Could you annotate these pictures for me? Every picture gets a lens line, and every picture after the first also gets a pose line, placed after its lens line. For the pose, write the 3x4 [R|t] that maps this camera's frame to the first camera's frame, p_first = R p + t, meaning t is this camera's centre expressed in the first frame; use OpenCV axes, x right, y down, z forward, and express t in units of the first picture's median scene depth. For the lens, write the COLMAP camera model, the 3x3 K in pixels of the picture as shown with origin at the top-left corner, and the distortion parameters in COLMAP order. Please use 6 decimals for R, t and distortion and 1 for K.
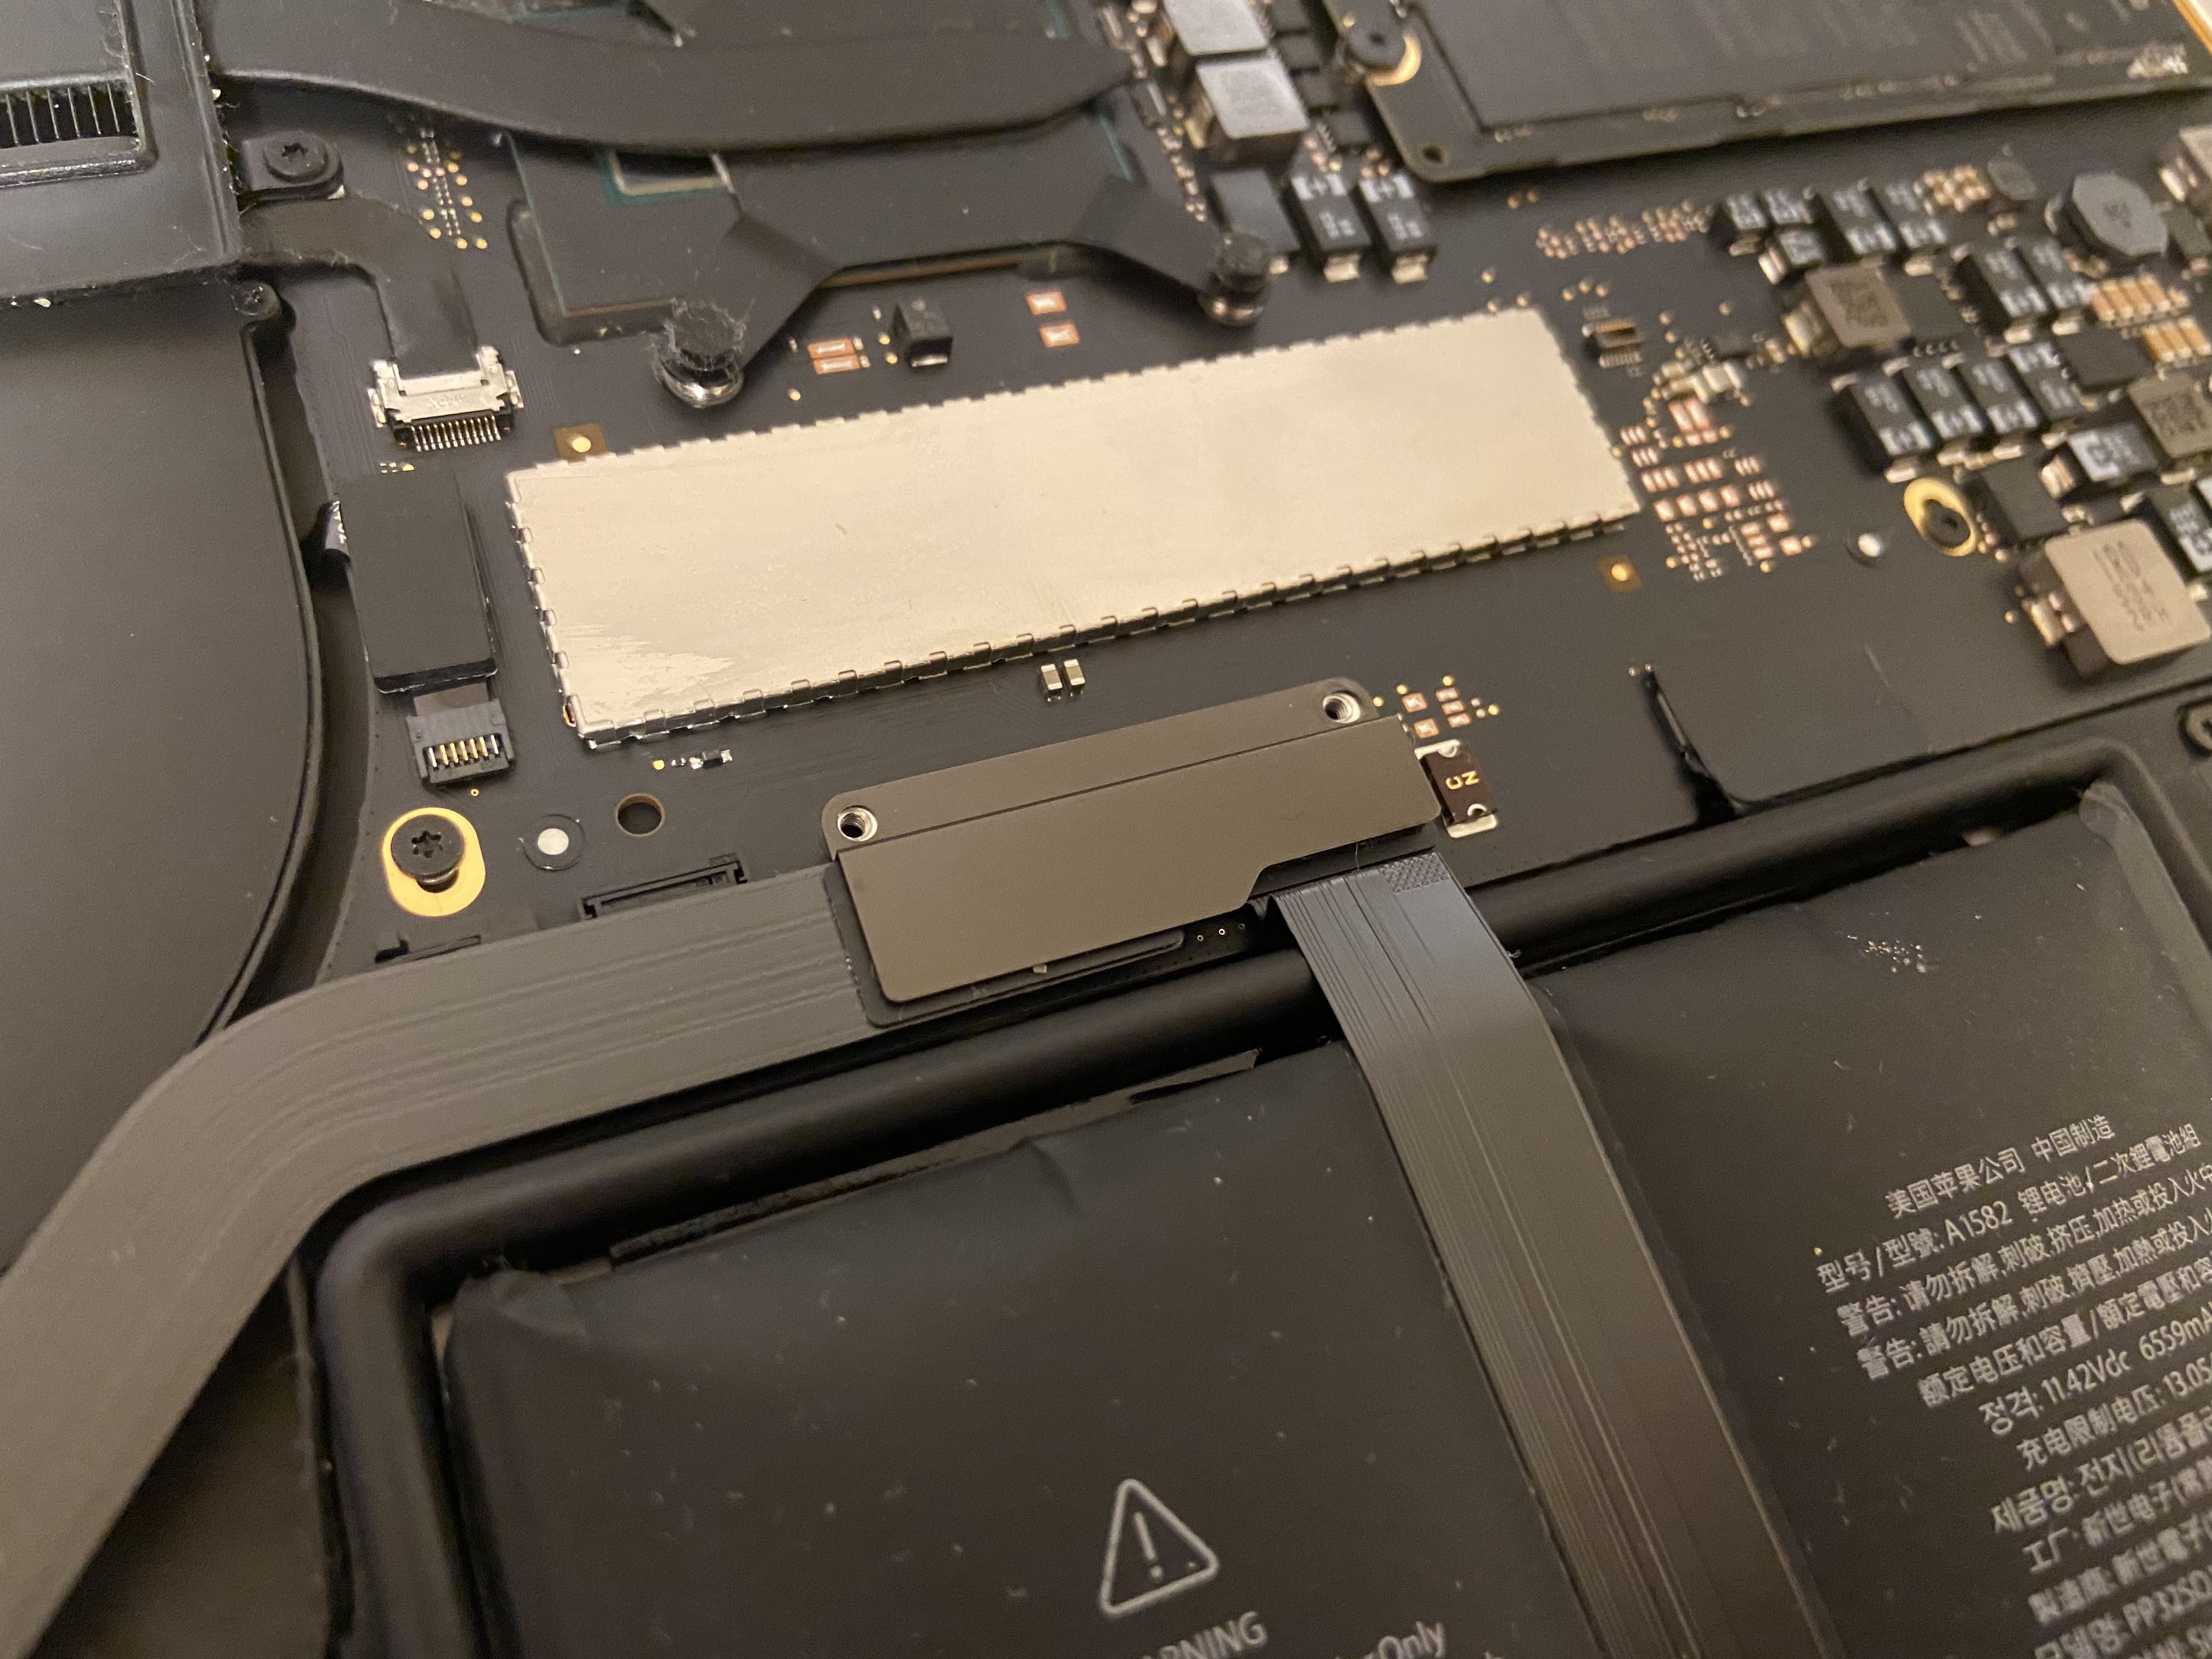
lens RADIAL K [[1672.3, 0, 1106.0], [0, 1672.3, 829.5], [0, 0, 1]] dist [0.124543, -0.187048]
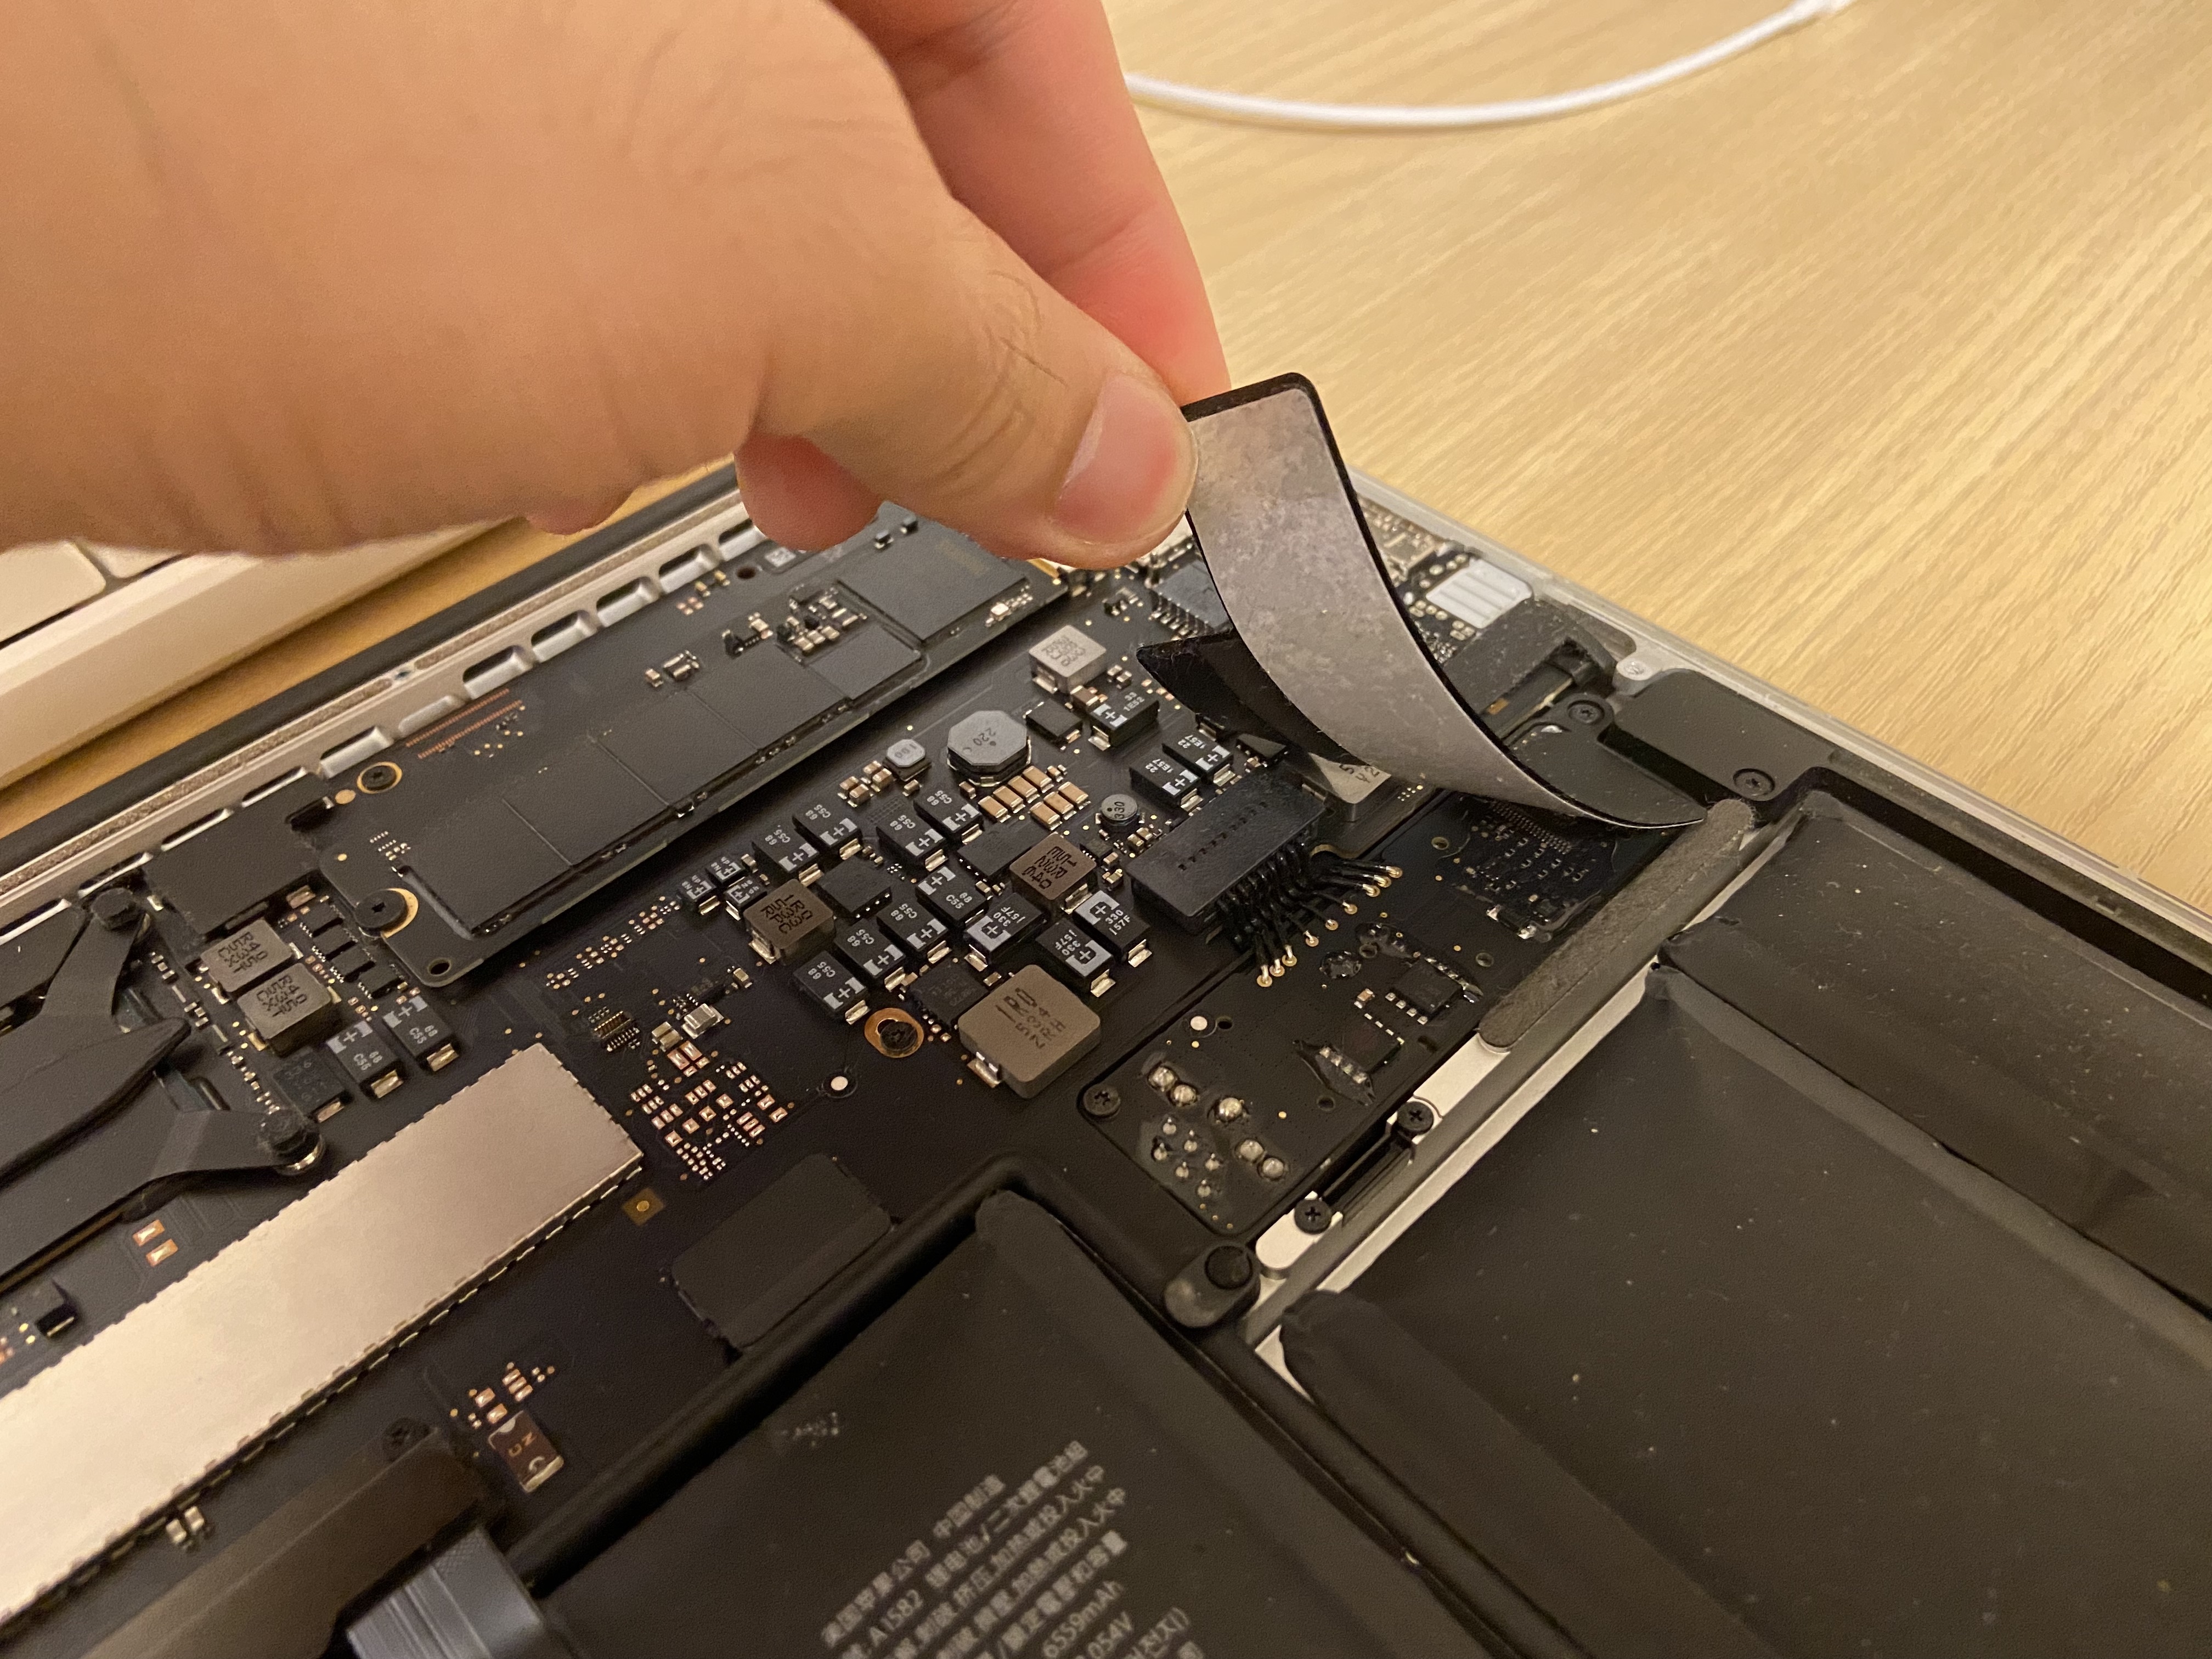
lens RADIAL K [[1722.0, 0, 1097.5], [0, 1722.0, 792.2], [0, 0, 1]] dist [0.130356, -0.207862]
pose [[0.886582, -0.452530, 0.095863, 0.704807], [0.460551, 0.844193, -0.274284, 0.120204], [0.043195, 0.287325, 0.956859, -0.395489]]
